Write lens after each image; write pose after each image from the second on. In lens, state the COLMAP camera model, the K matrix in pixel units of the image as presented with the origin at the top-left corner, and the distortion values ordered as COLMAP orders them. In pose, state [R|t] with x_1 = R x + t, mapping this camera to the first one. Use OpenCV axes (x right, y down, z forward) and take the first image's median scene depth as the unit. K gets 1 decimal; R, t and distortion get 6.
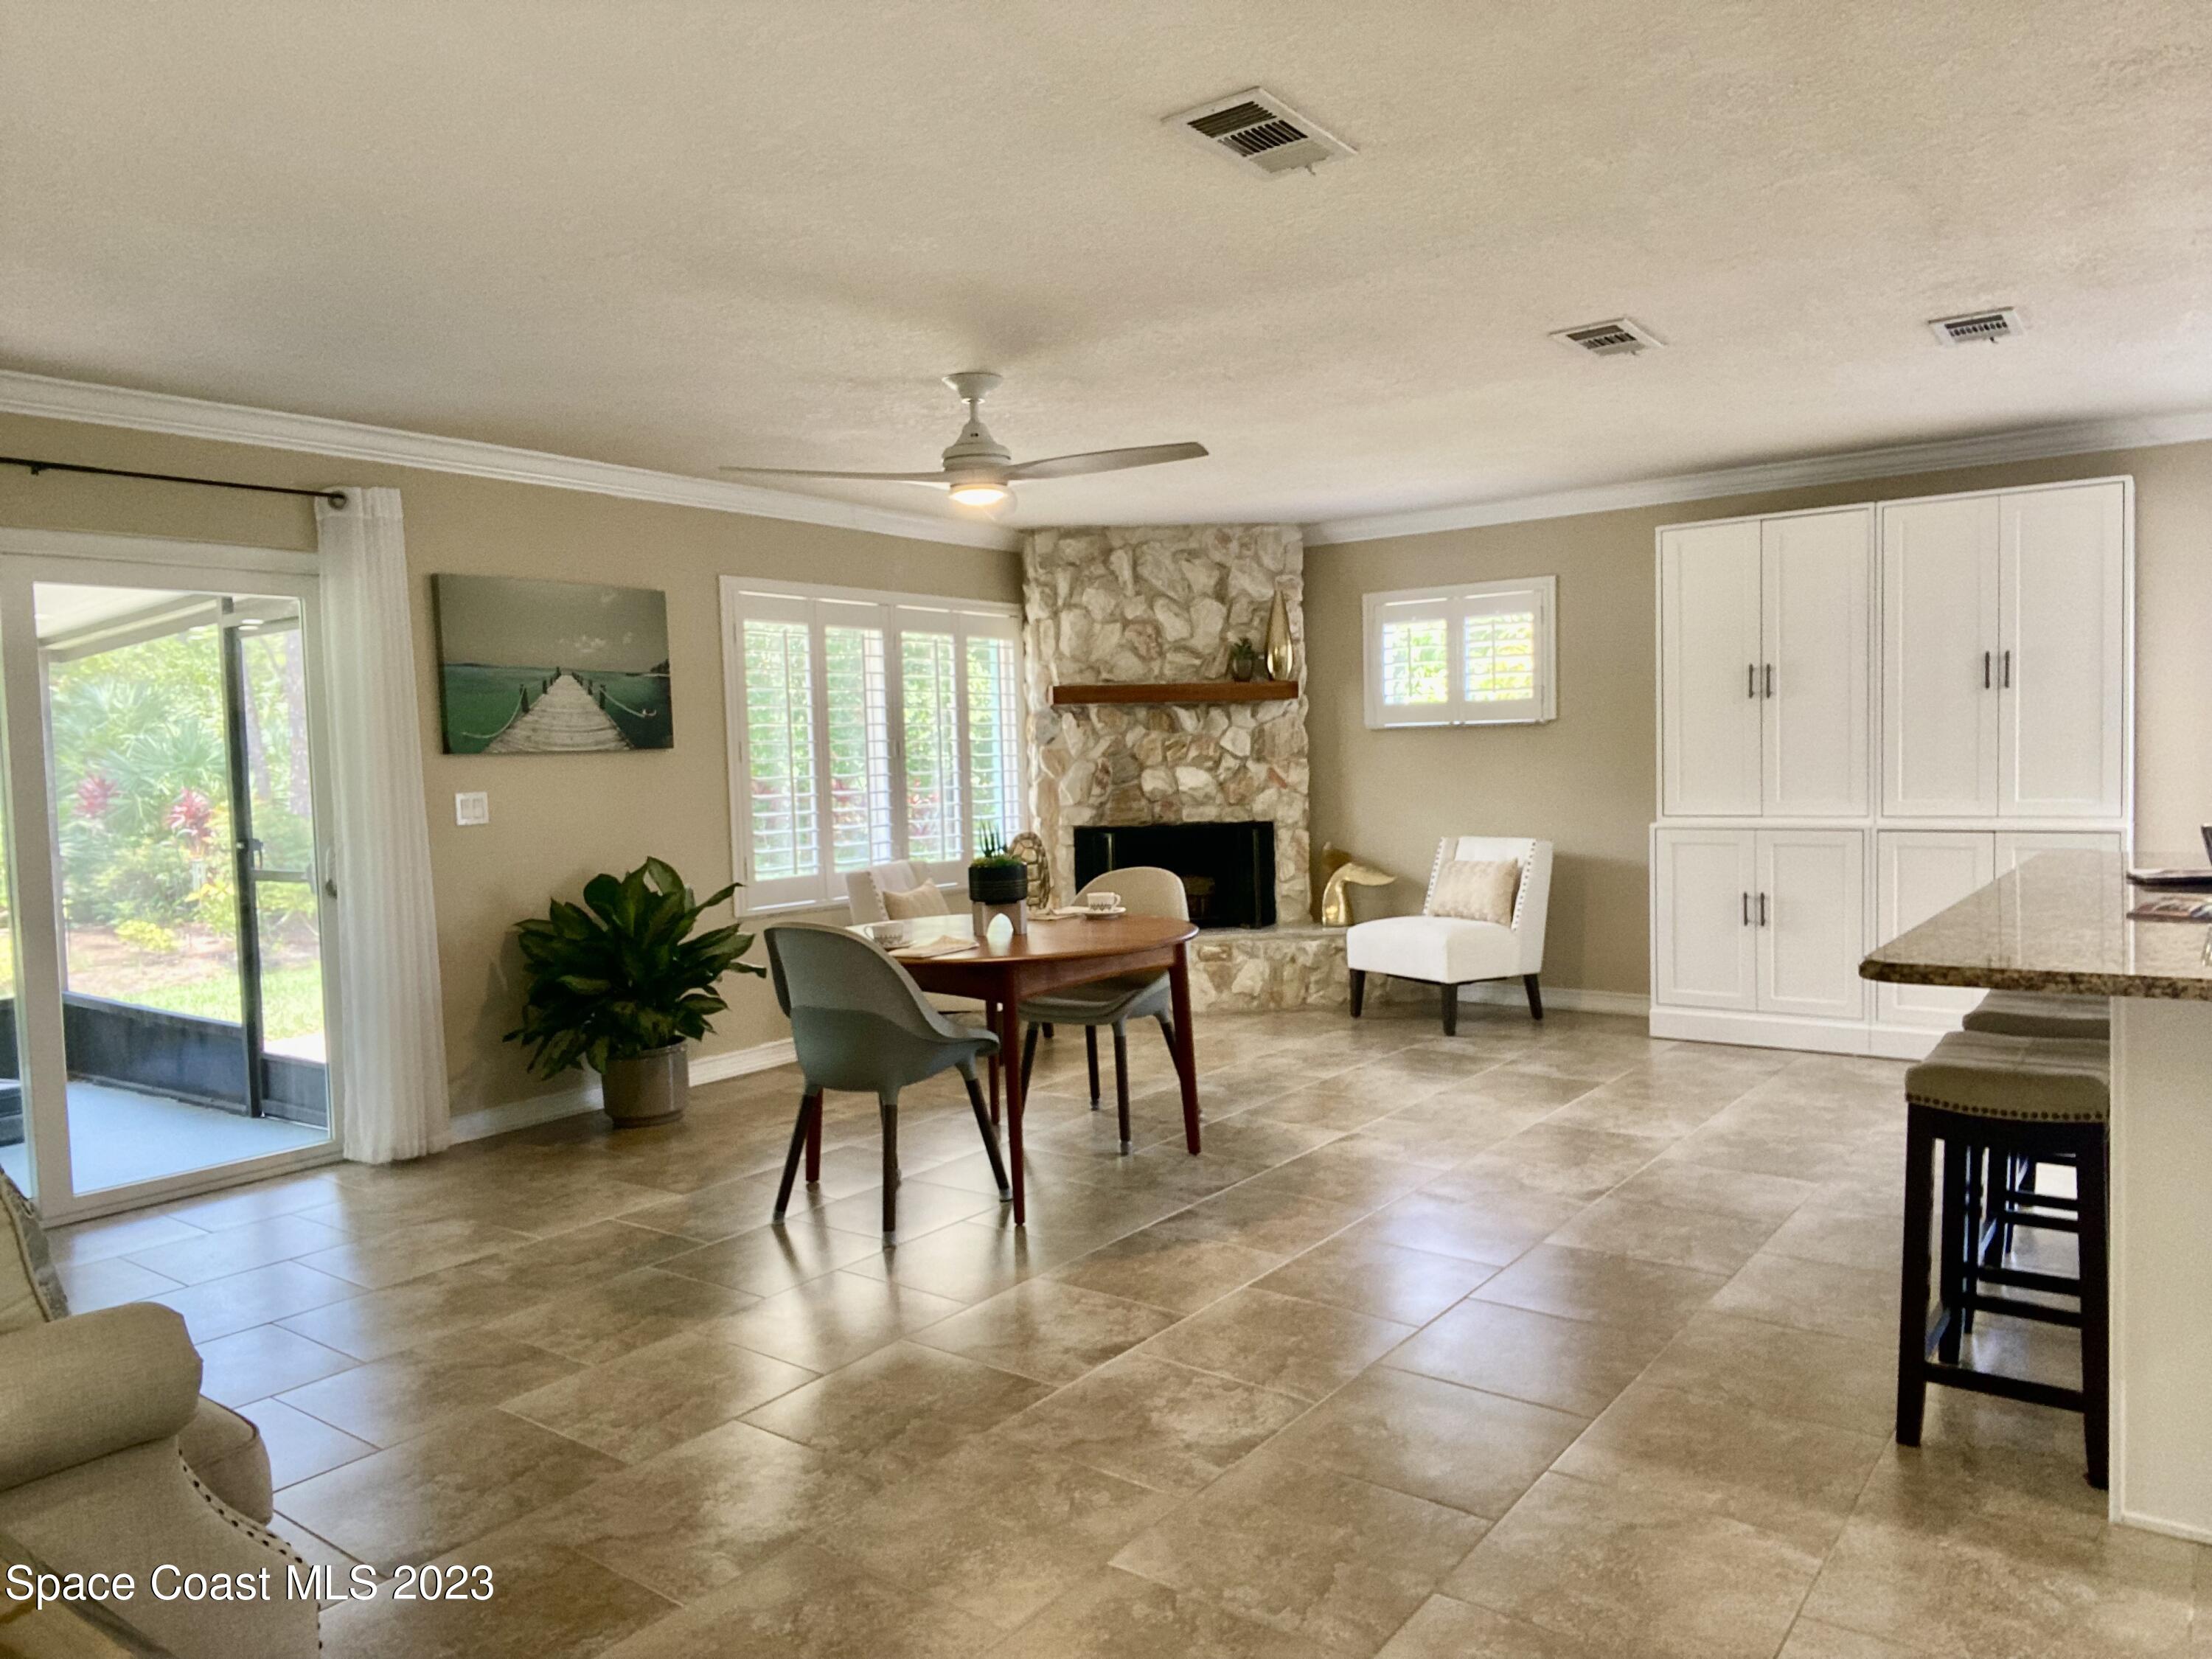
lens RADIAL K [[1493.4, 0, 1106.0], [0, 1493.4, 829.5], [0, 0, 1]] dist [0.046877, -0.044877]
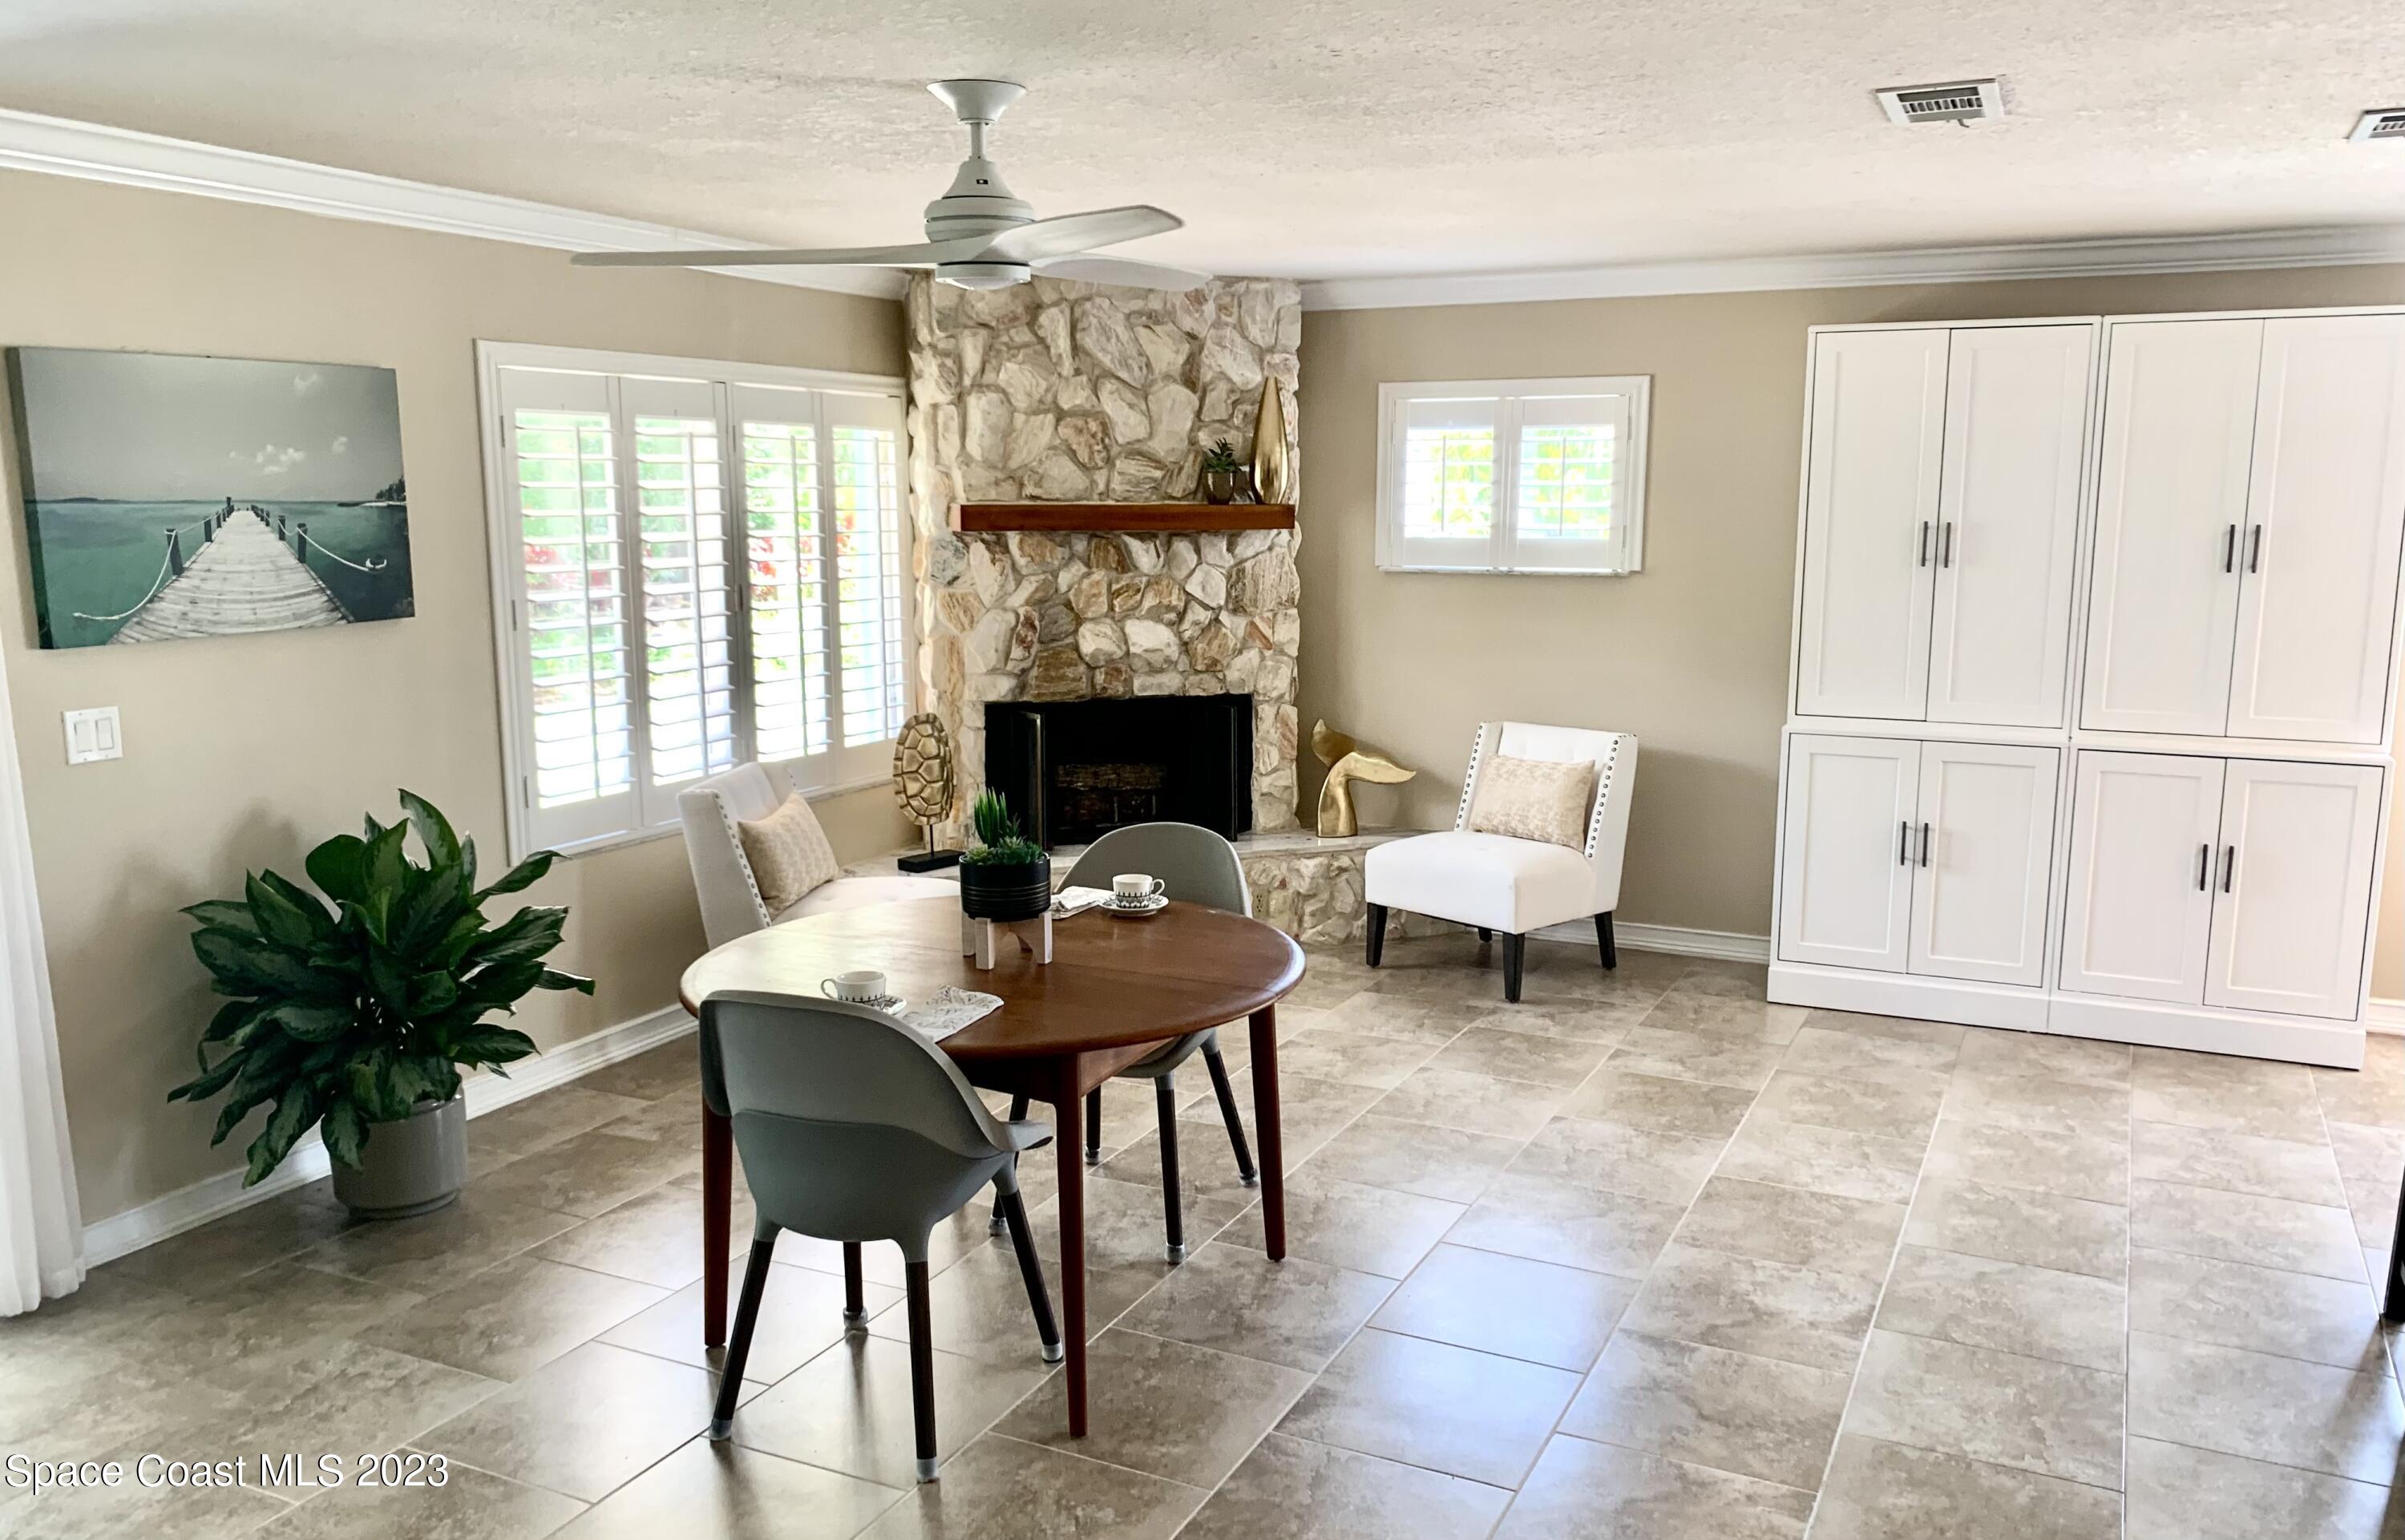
lens RADIAL K [[1834.6, 0, 1202.5], [0, 1834.6, 770.0], [0, 0, 1]] dist [0.108806, -0.183365]
pose [[0.981105, -0.000970, 0.193474, -0.090192], [-0.018904, 0.994722, 0.100851, -0.060965], [-0.192550, -0.102603, 0.975908, 0.122857]]
